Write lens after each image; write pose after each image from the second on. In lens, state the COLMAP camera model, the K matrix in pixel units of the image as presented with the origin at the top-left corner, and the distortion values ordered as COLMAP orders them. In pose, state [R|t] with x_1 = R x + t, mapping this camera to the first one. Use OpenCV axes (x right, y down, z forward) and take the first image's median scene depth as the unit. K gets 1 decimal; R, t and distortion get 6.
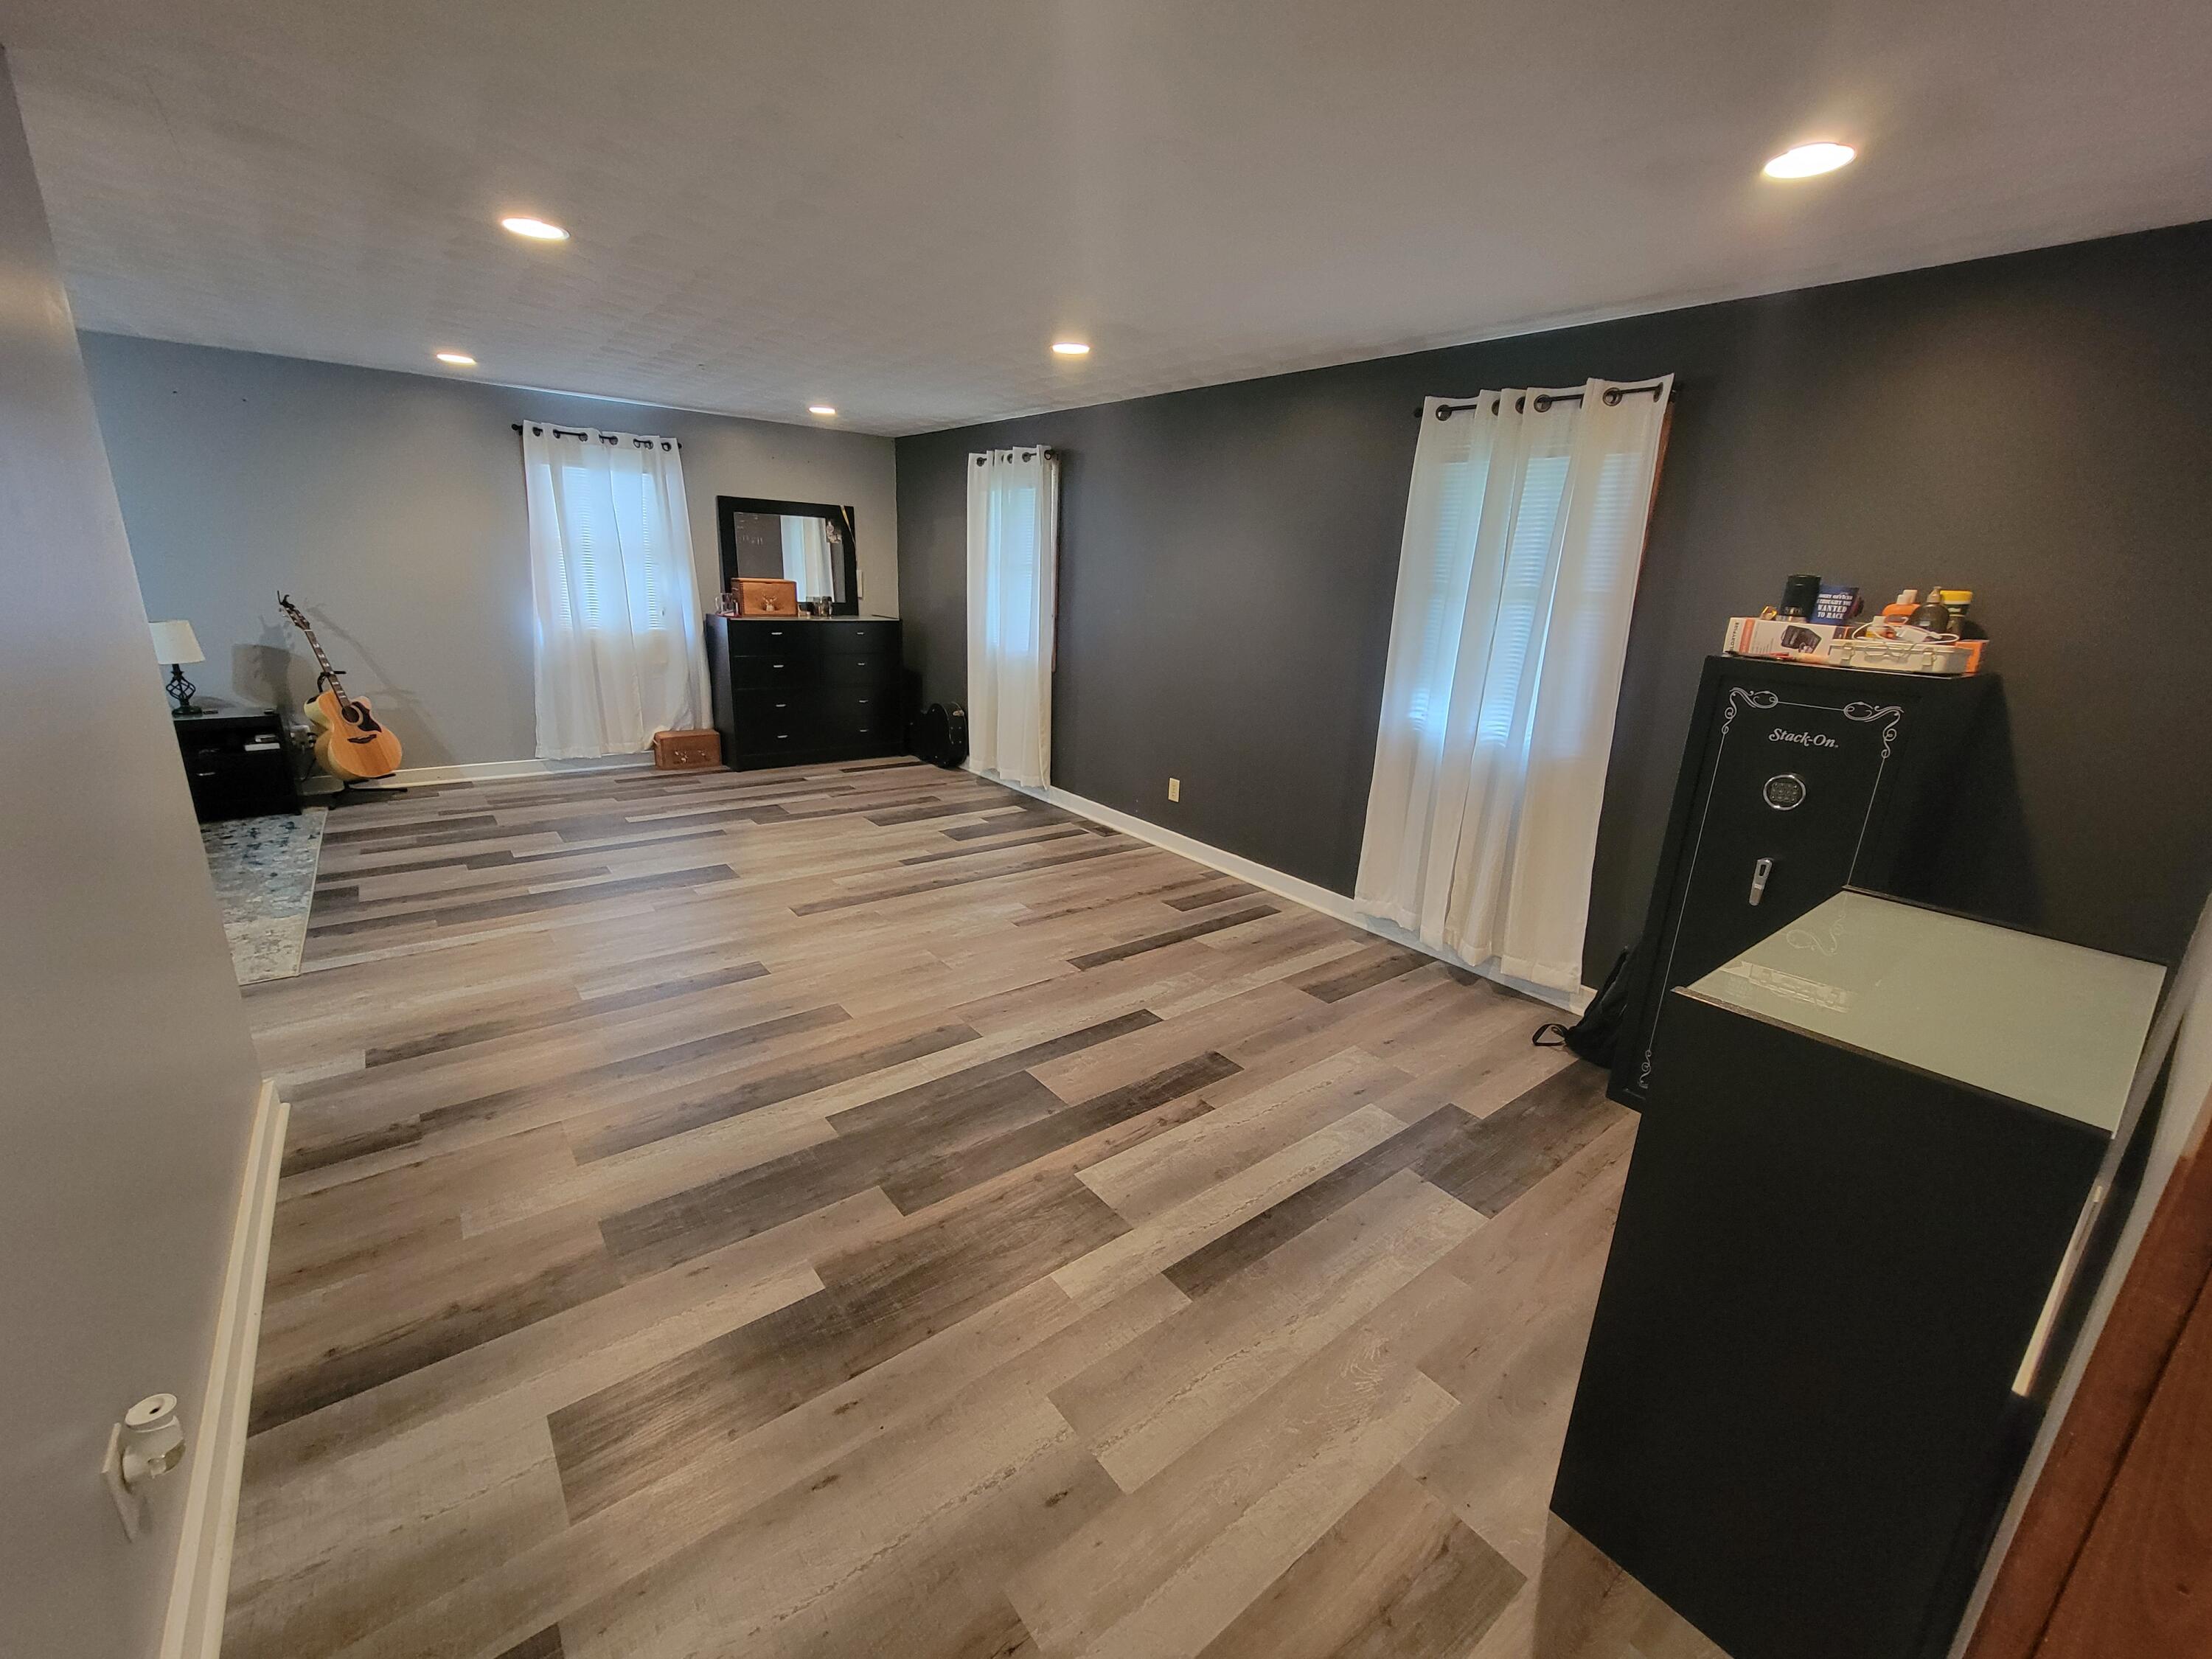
lens RADIAL K [[905.3, 0, 1108.6], [0, 905.3, 829.4], [0, 0, 1]] dist [-0.005544, 0.003308]
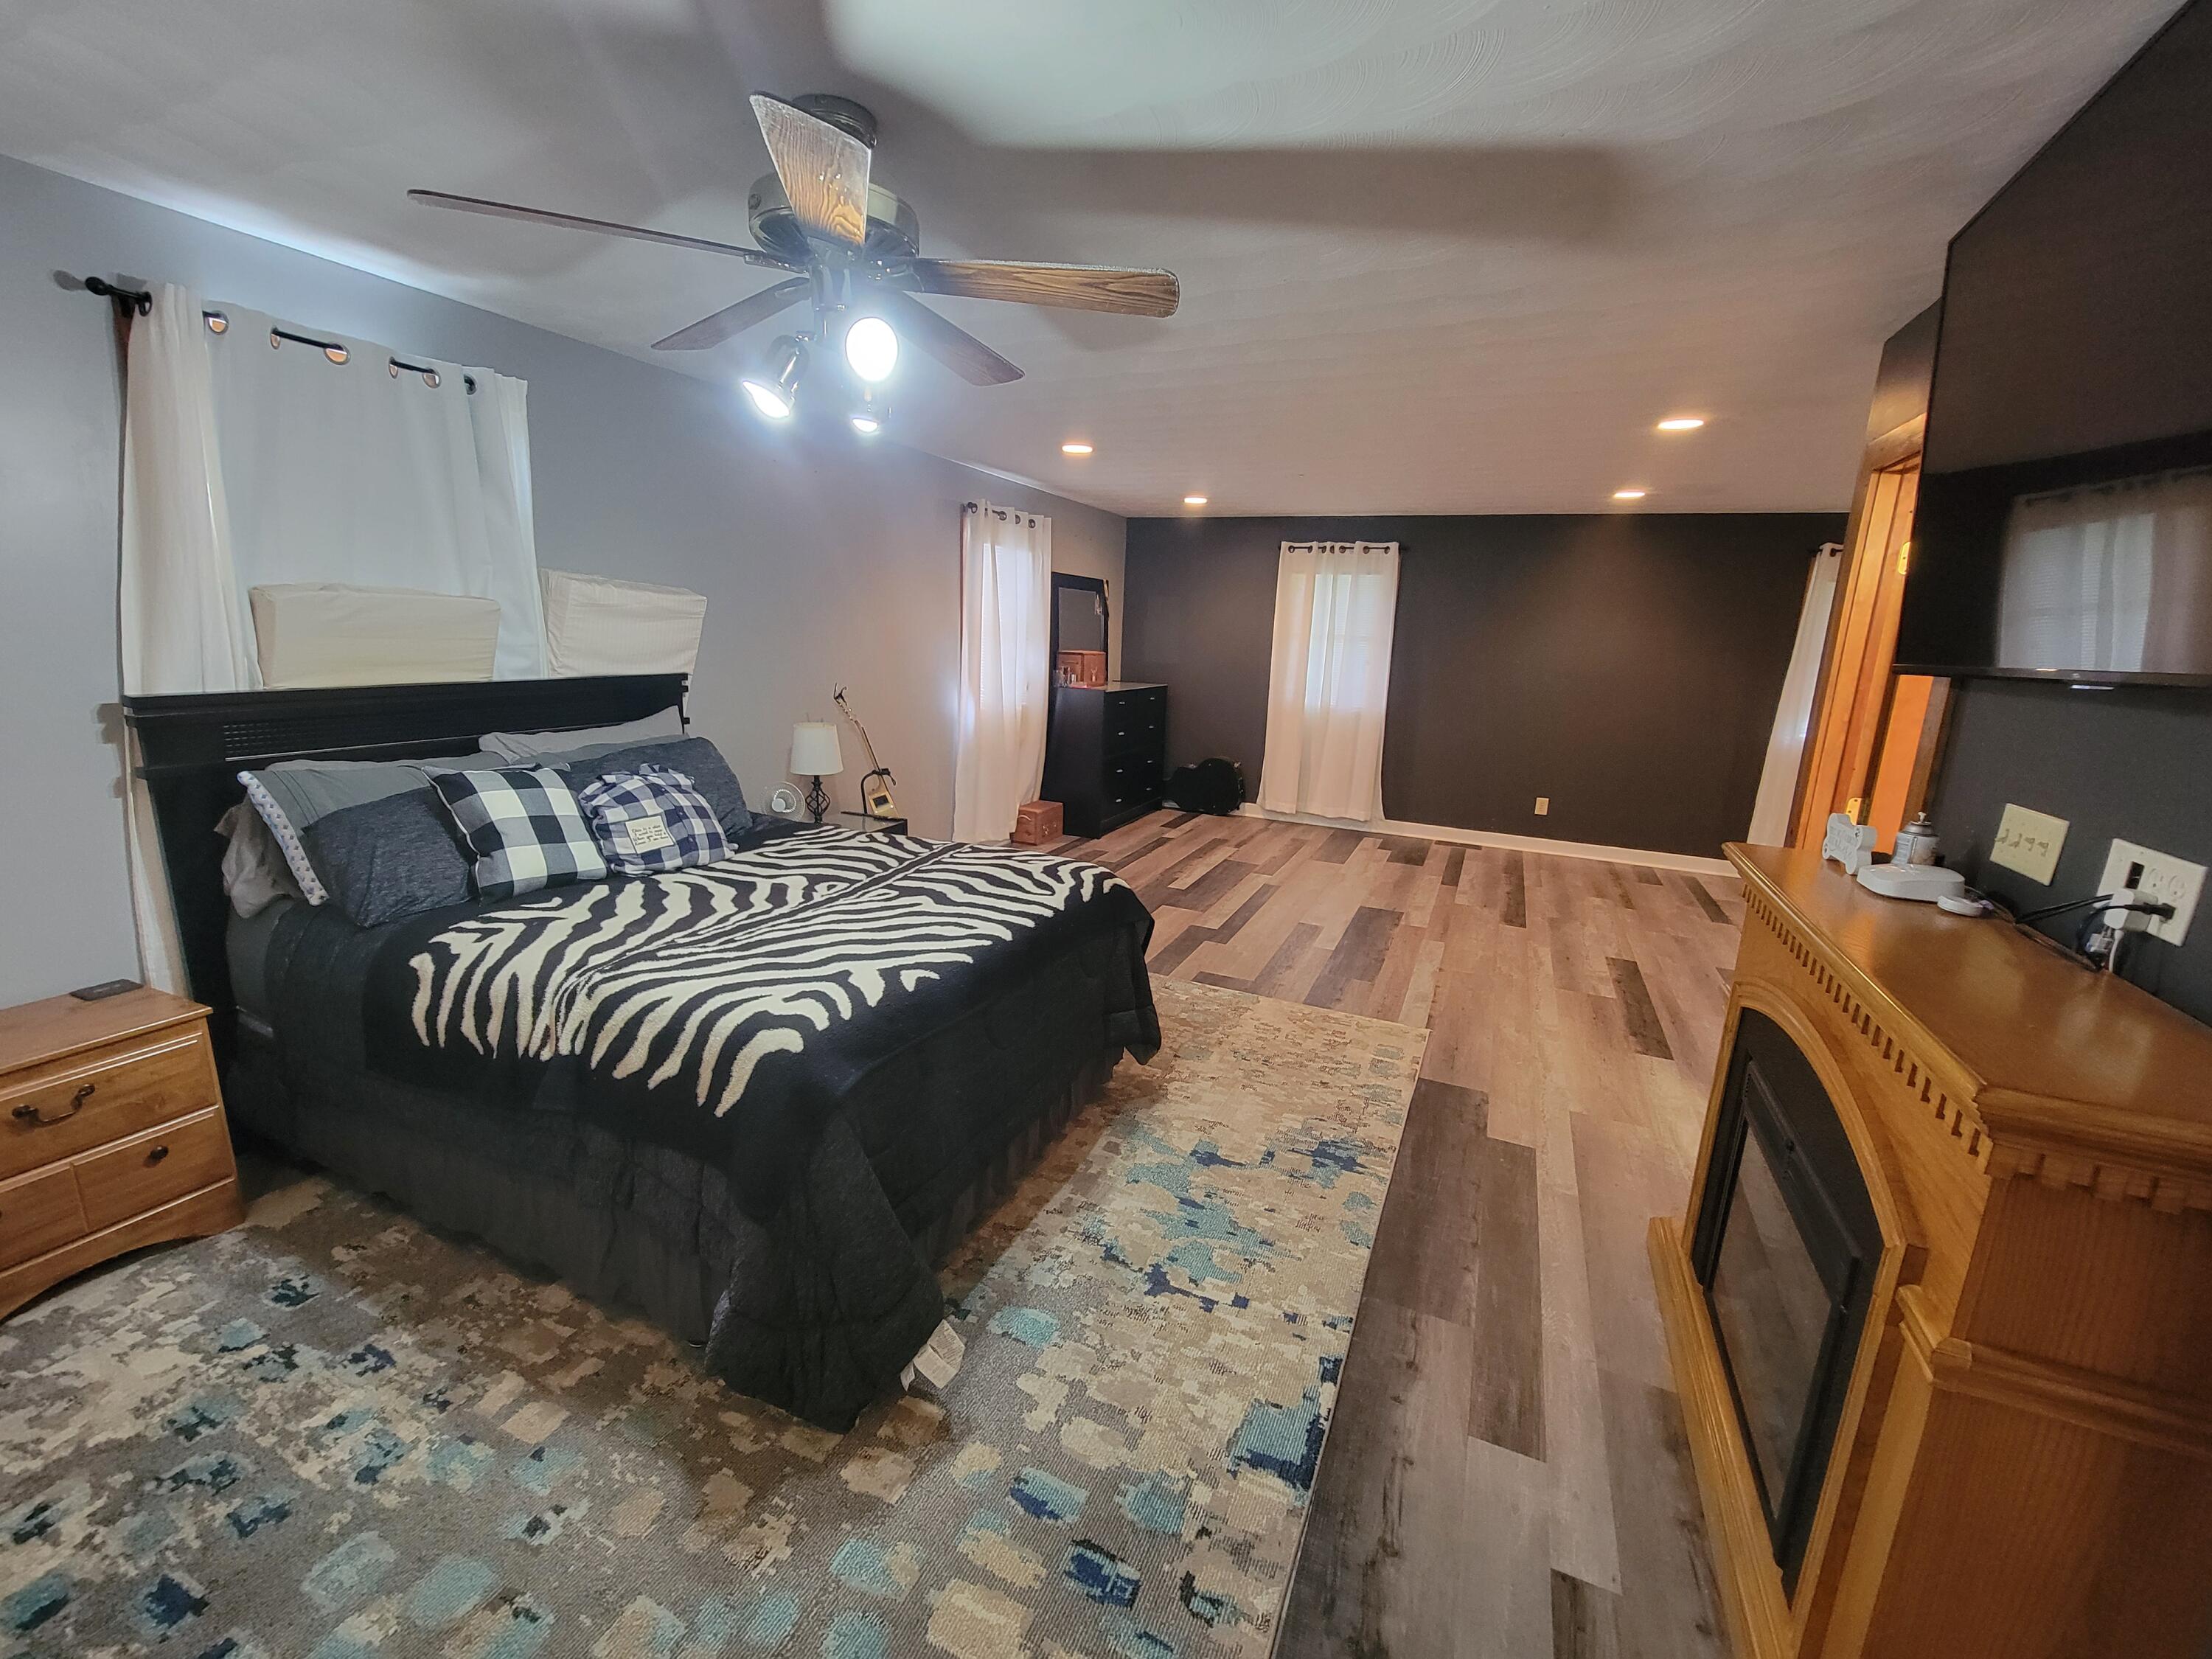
lens RADIAL K [[905.3, 0, 1108.6], [0, 905.3, 829.4], [0, 0, 1]] dist [-0.005544, 0.003308]
pose [[0.884905, -0.110381, 0.452503, -1.006917], [0.129326, 0.991541, -0.011037, -0.071867], [-0.447457, 0.068287, 0.891694, 0.097472]]
